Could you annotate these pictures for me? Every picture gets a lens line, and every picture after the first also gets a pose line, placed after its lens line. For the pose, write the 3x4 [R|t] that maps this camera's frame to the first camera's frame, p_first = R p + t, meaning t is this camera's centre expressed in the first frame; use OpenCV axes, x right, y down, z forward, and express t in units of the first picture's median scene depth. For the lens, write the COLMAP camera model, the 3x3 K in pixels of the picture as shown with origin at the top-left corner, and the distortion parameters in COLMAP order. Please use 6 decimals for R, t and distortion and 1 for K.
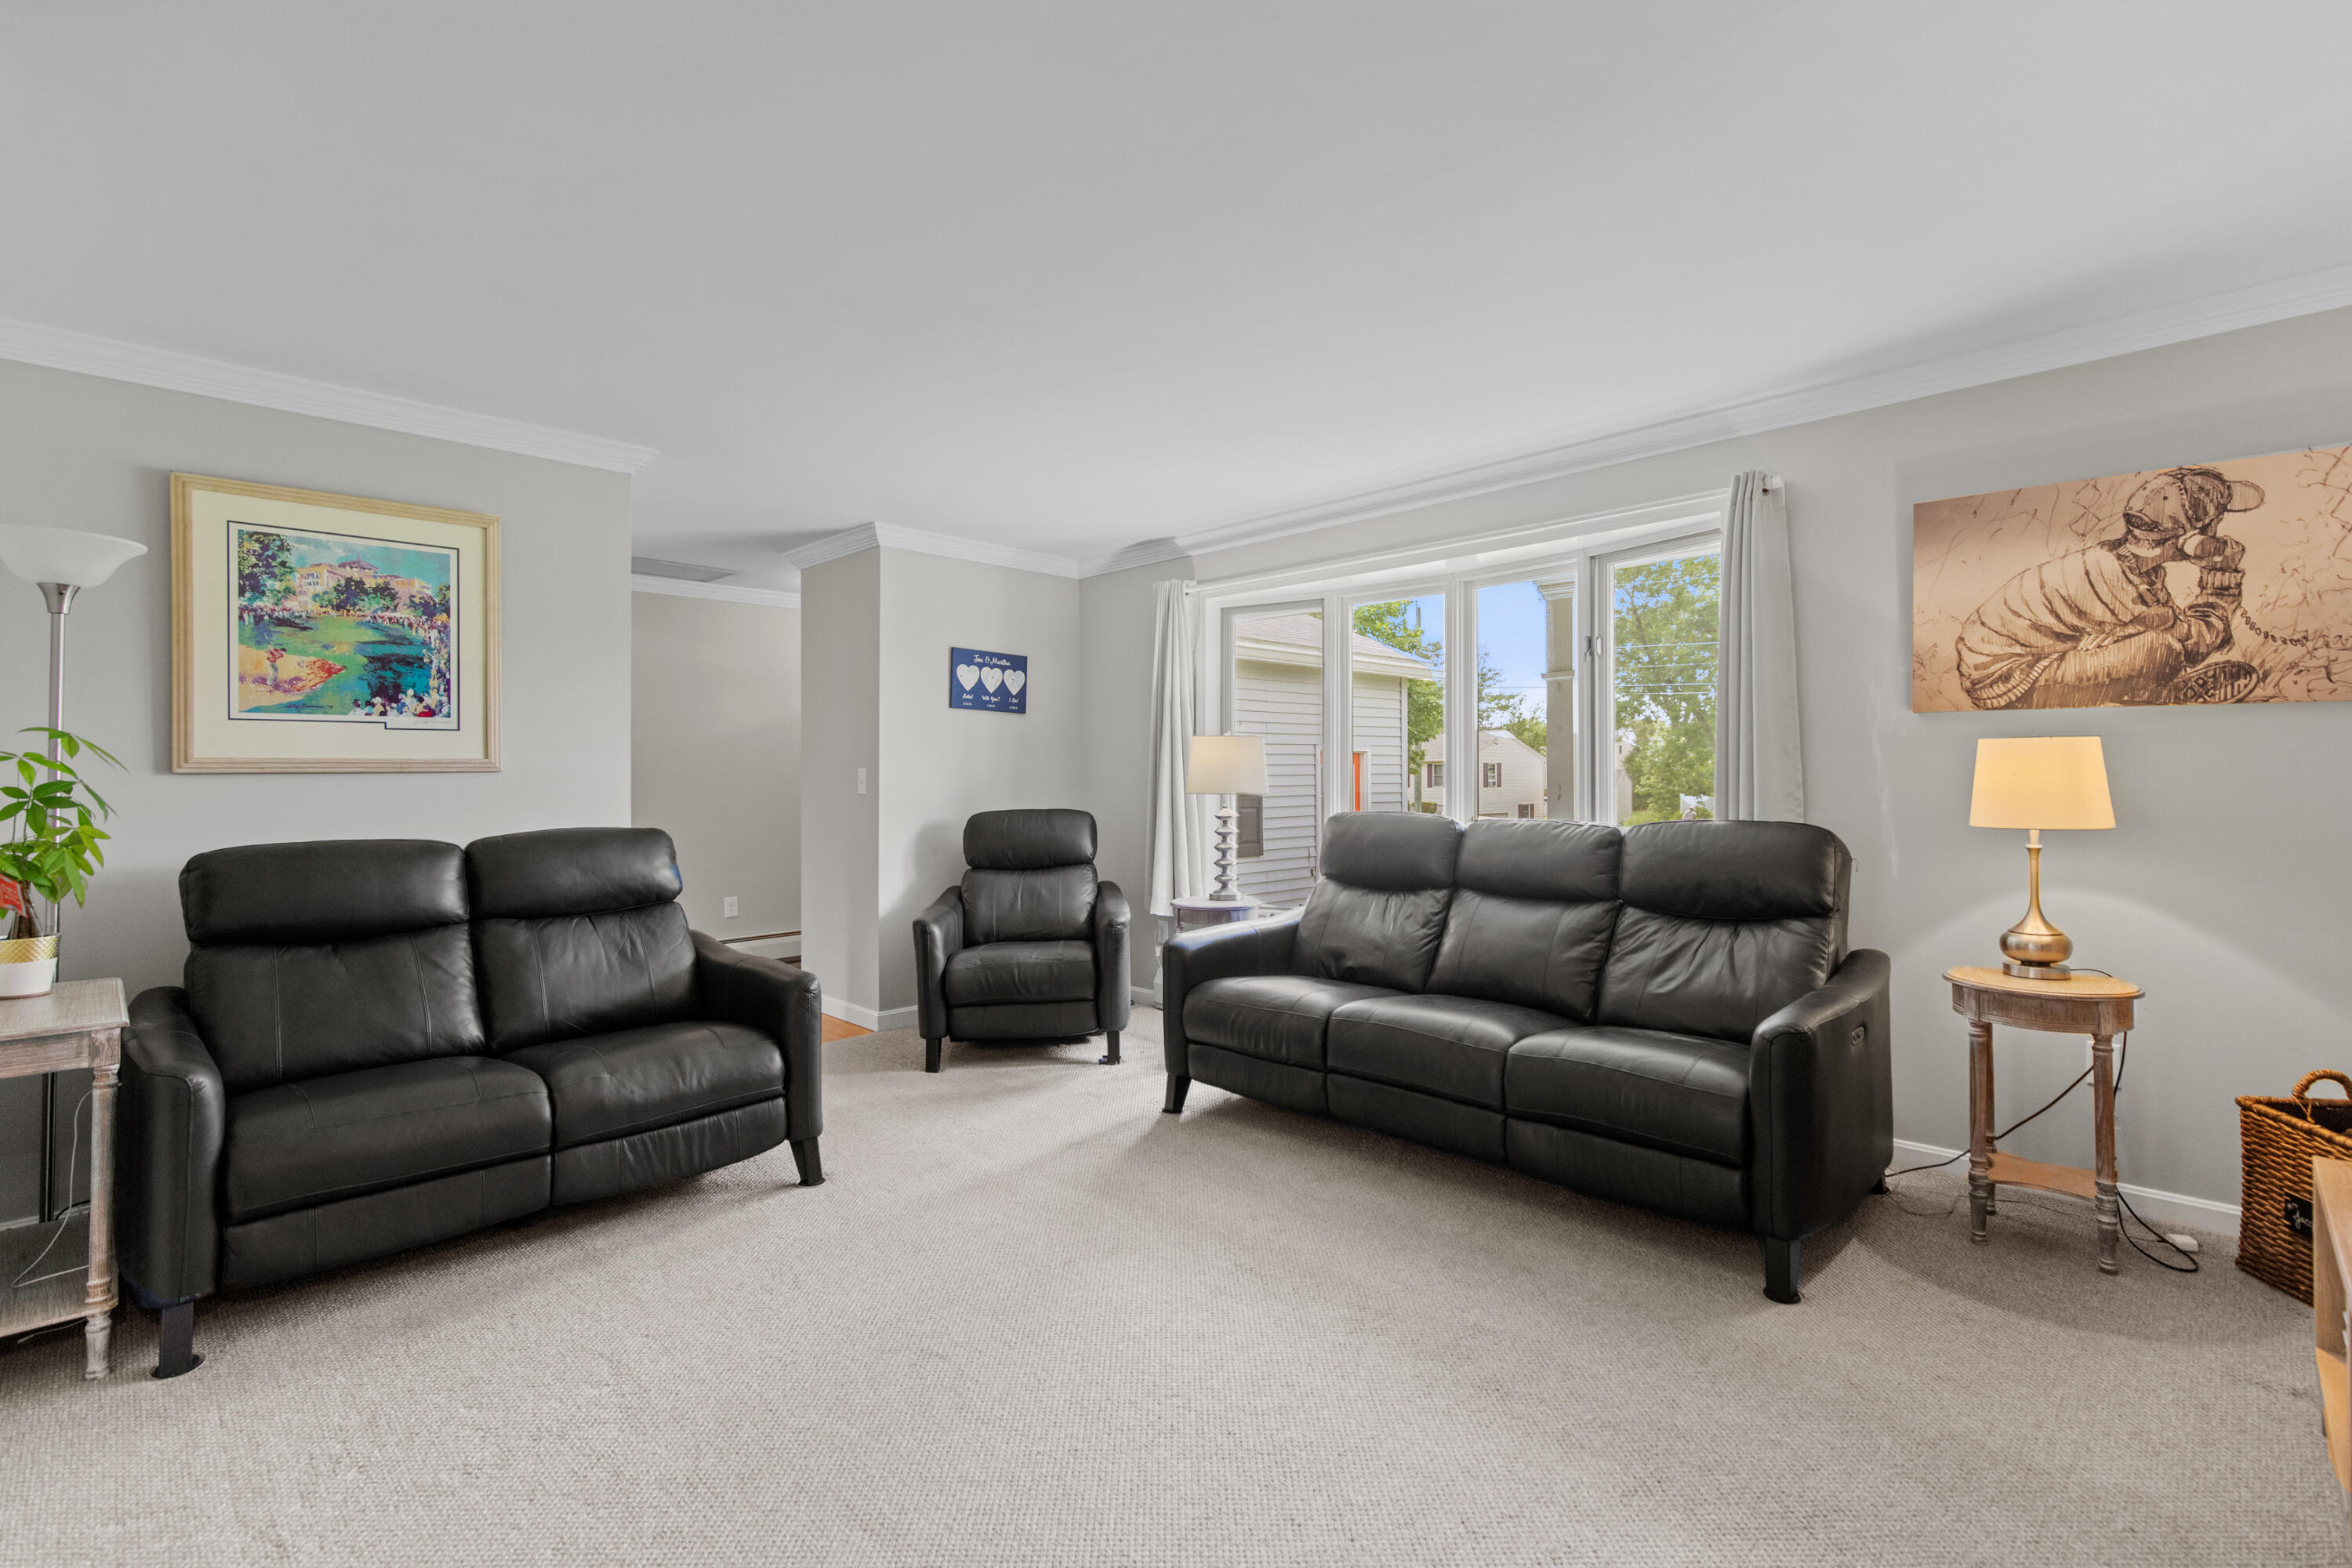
lens RADIAL K [[1072.8, 0, 1180.9], [0, 1072.8, 770.3], [0, 0, 1]] dist [-0.000247, -0.000470]
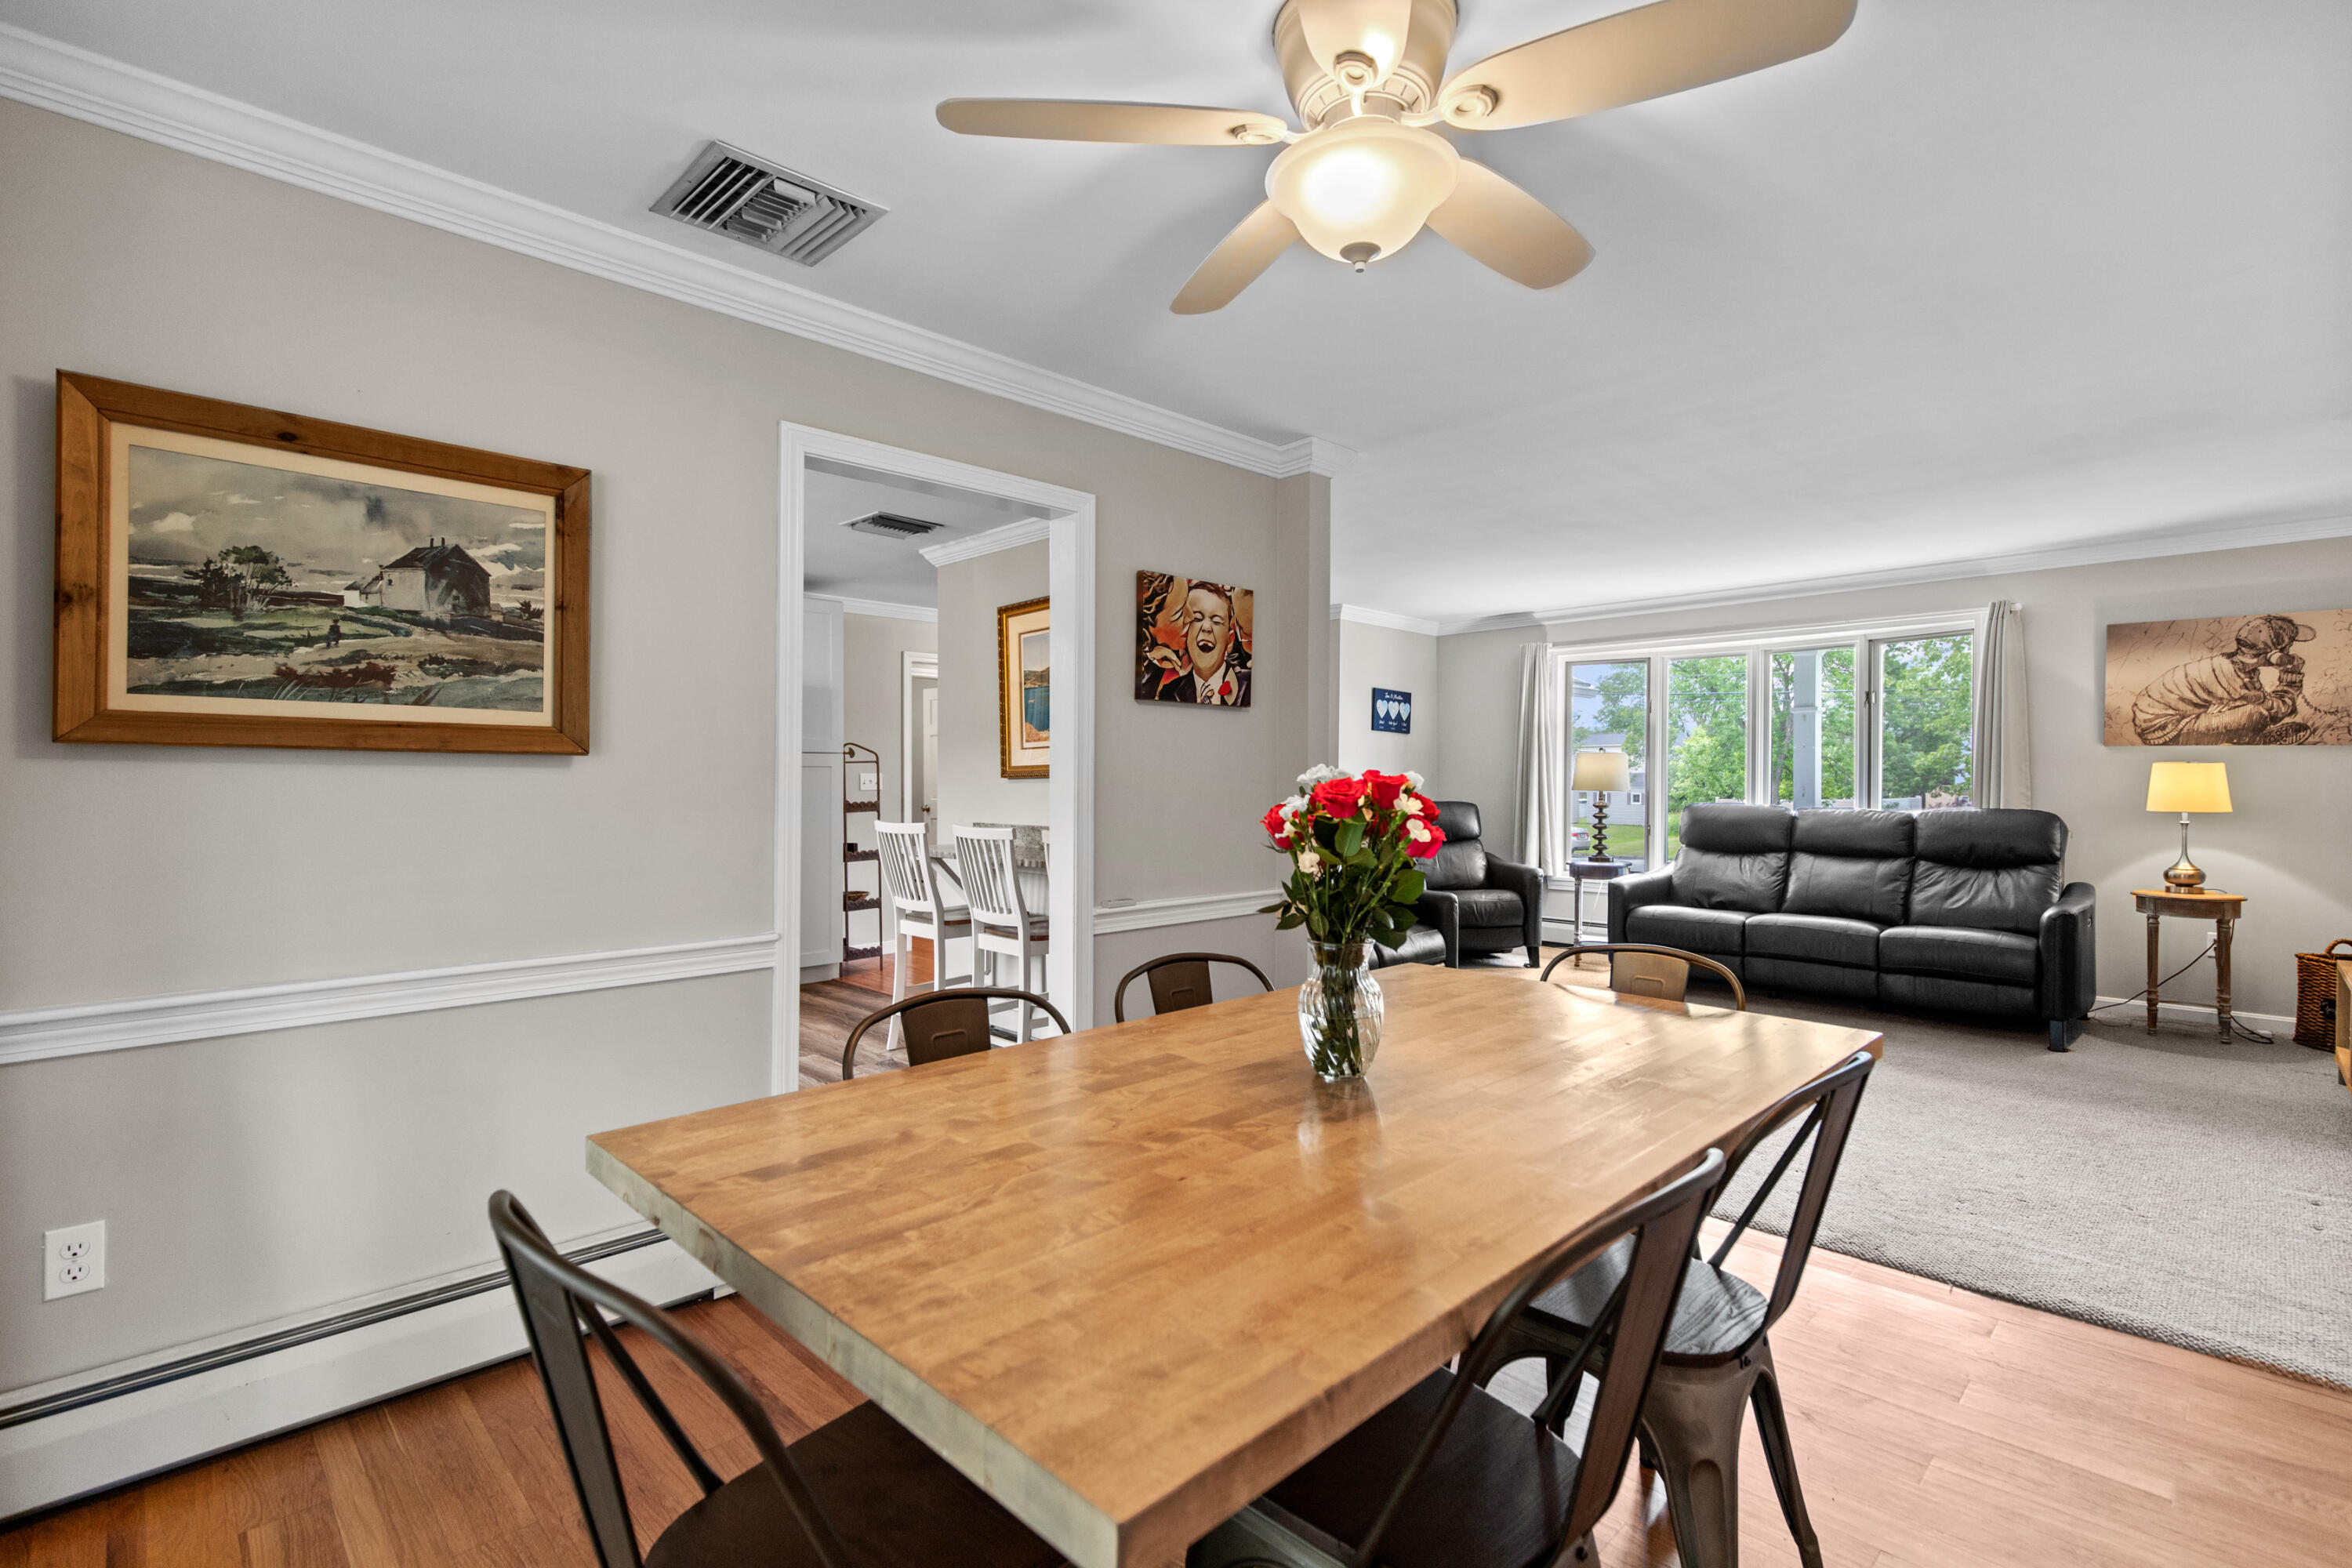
lens RADIAL K [[1075.3, 0, 1176.0], [0, 1075.3, 784.0], [0, 0, 1]] dist [-0.000082, 0.000123]
pose [[0.999923, 0.006018, -0.010861, -0.838555], [-0.005877, 0.999898, 0.012984, -0.007235], [0.010938, -0.012920, 0.999857, -0.789972]]
